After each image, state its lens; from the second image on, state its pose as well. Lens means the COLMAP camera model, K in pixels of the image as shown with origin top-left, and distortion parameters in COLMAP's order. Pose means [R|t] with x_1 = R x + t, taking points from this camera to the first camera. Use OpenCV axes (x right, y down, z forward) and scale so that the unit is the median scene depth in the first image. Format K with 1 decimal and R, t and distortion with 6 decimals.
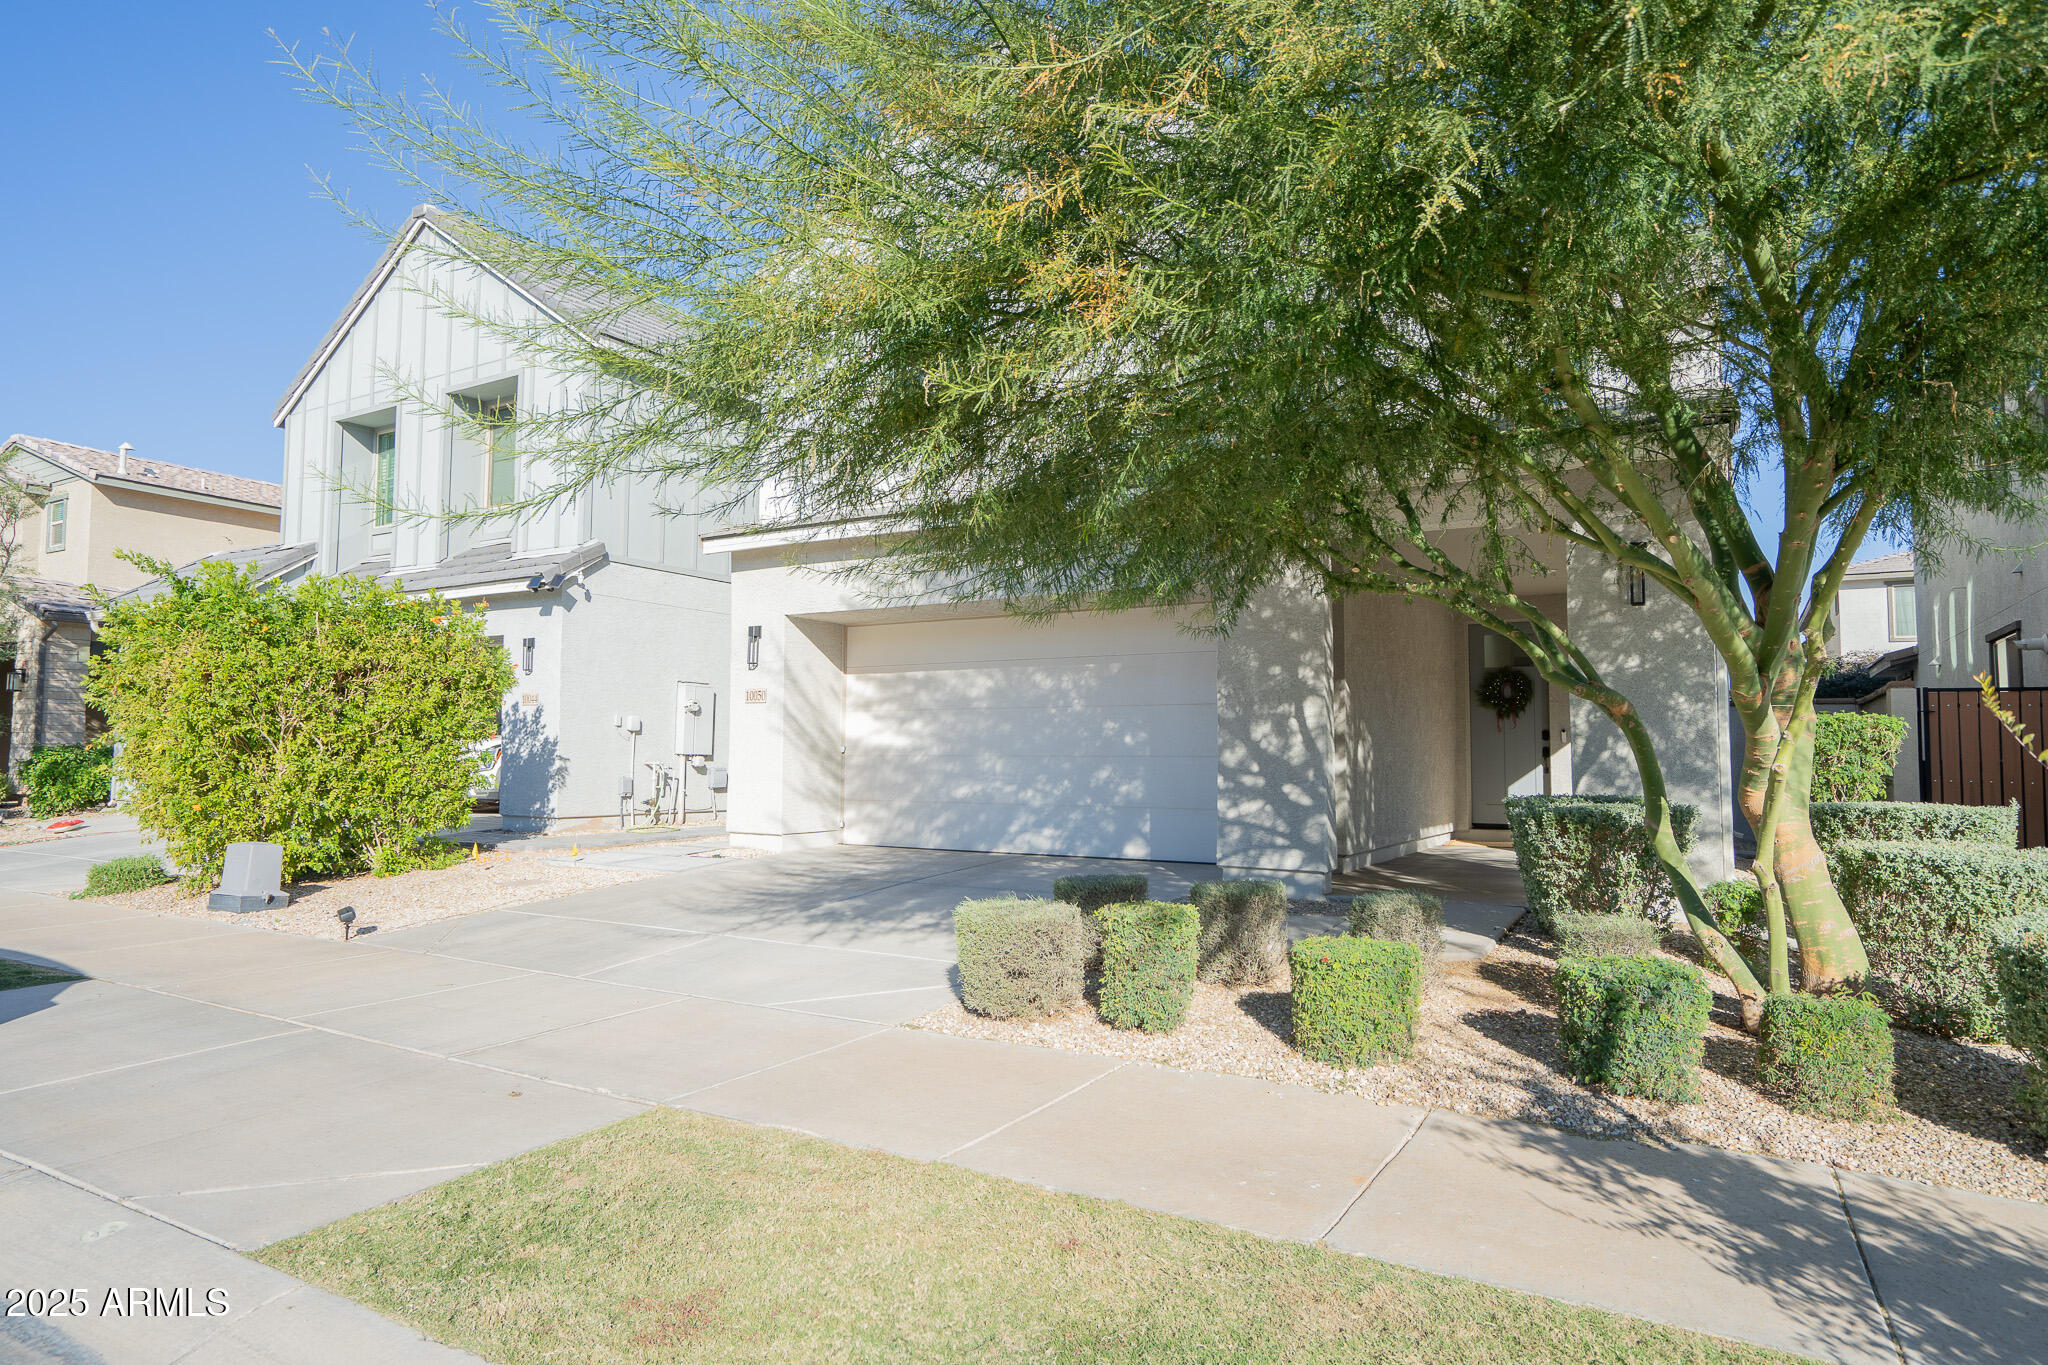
lens RADIAL K [[1210.0, 0, 1024.0], [0, 1210.0, 682.5], [0, 0, 1]] dist [-0.000052, 0.000453]
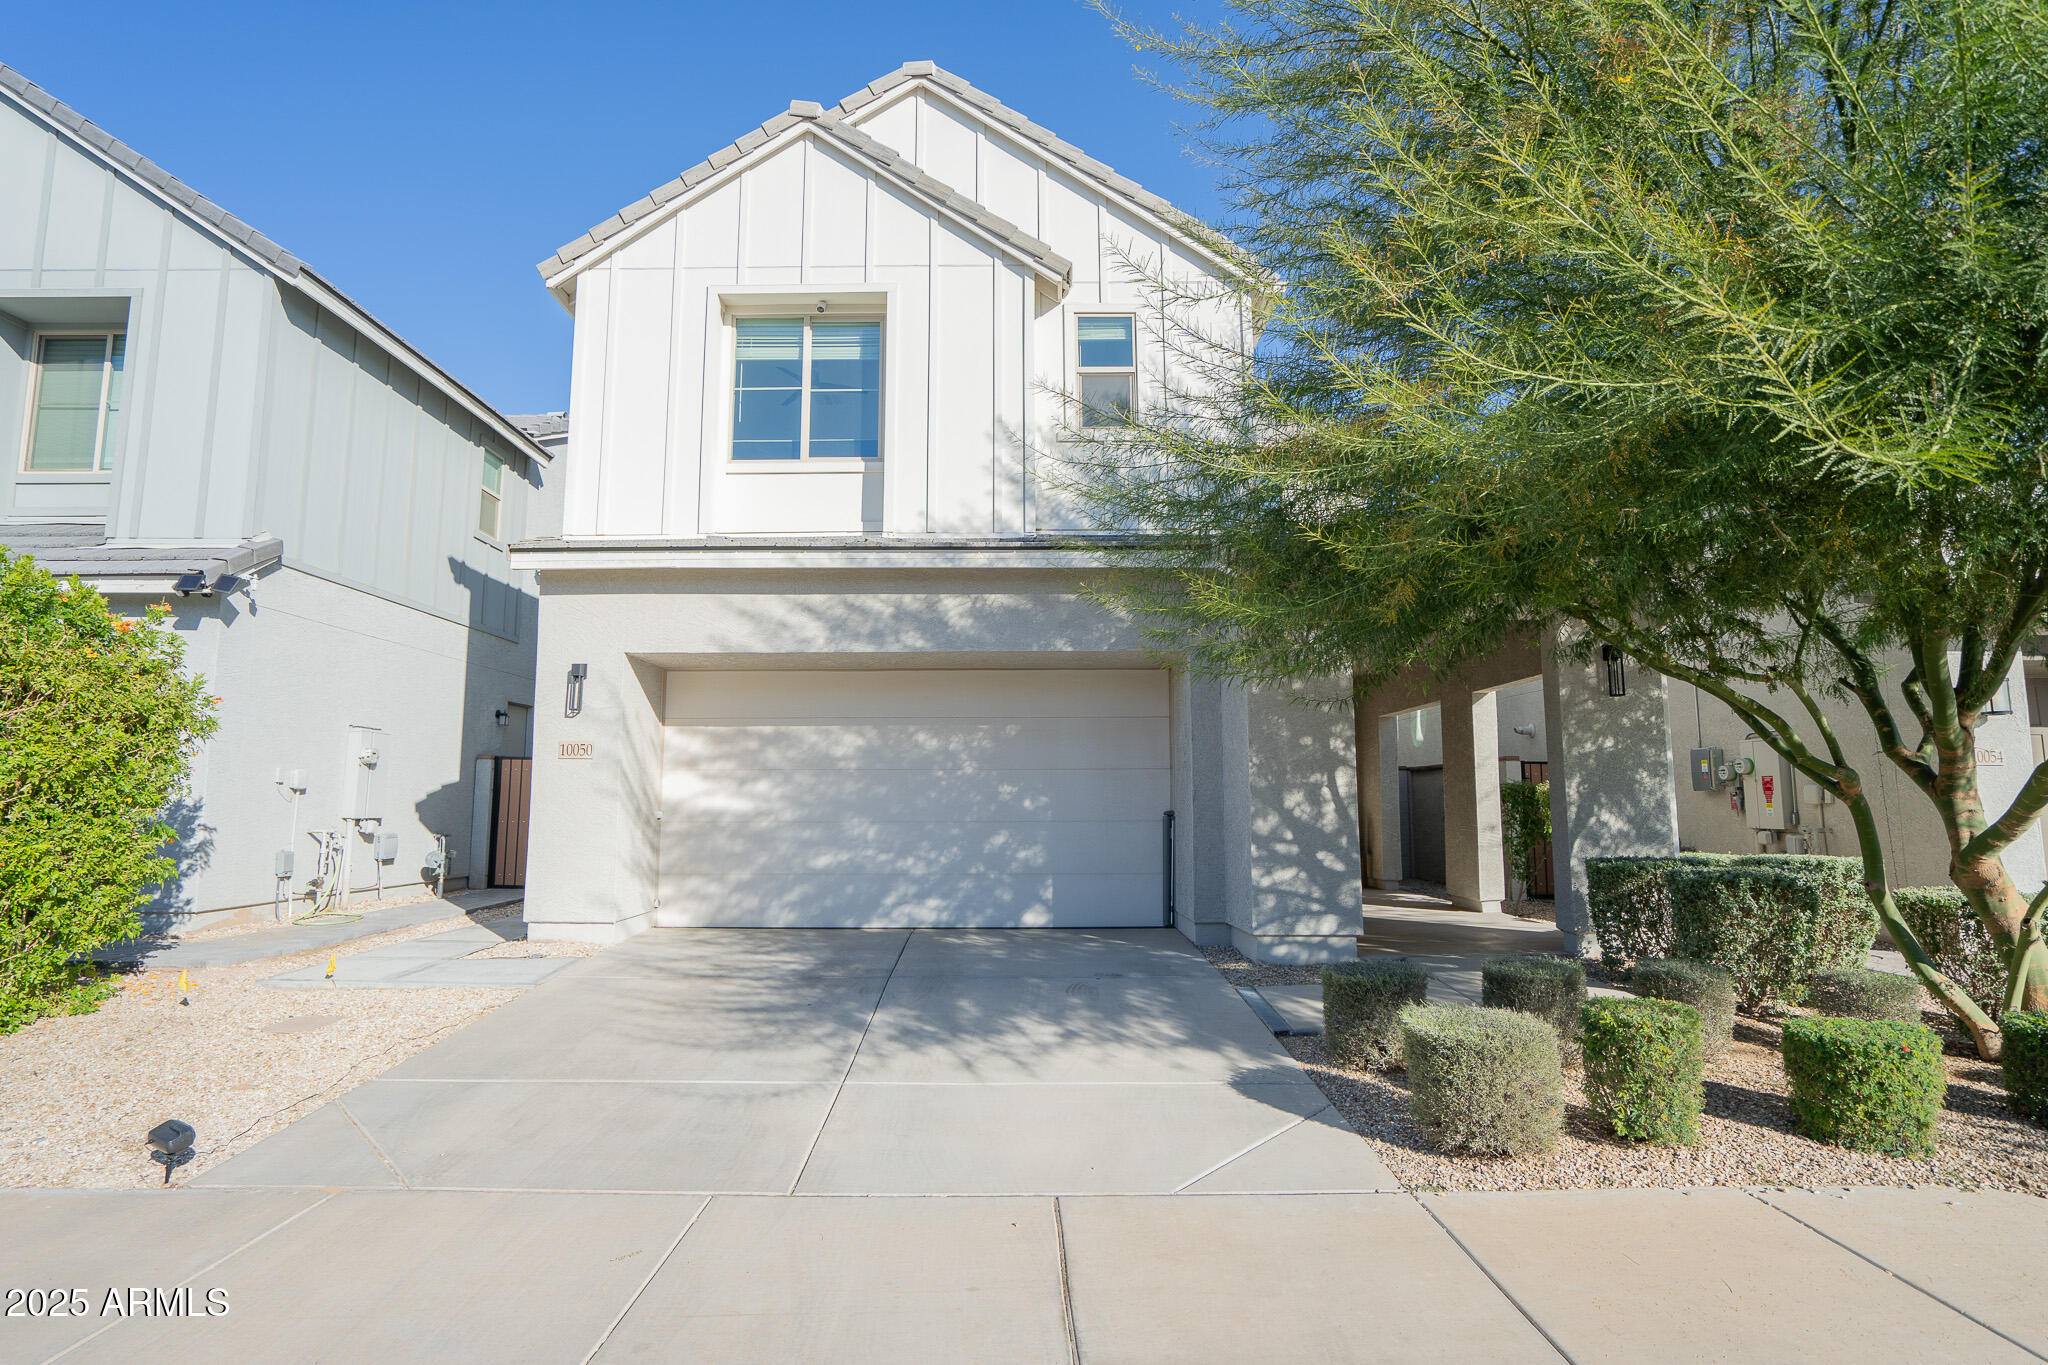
lens RADIAL K [[1033.6, 0, 1024.8], [0, 1033.6, 673.2], [0, 0, 1]] dist [-0.045797, 0.033363]
pose [[0.857343, 0.058388, 0.511424, -0.347657], [-0.026204, 0.997208, -0.069920, 0.000308], [-0.514078, 0.046544, 0.856479, 0.279820]]
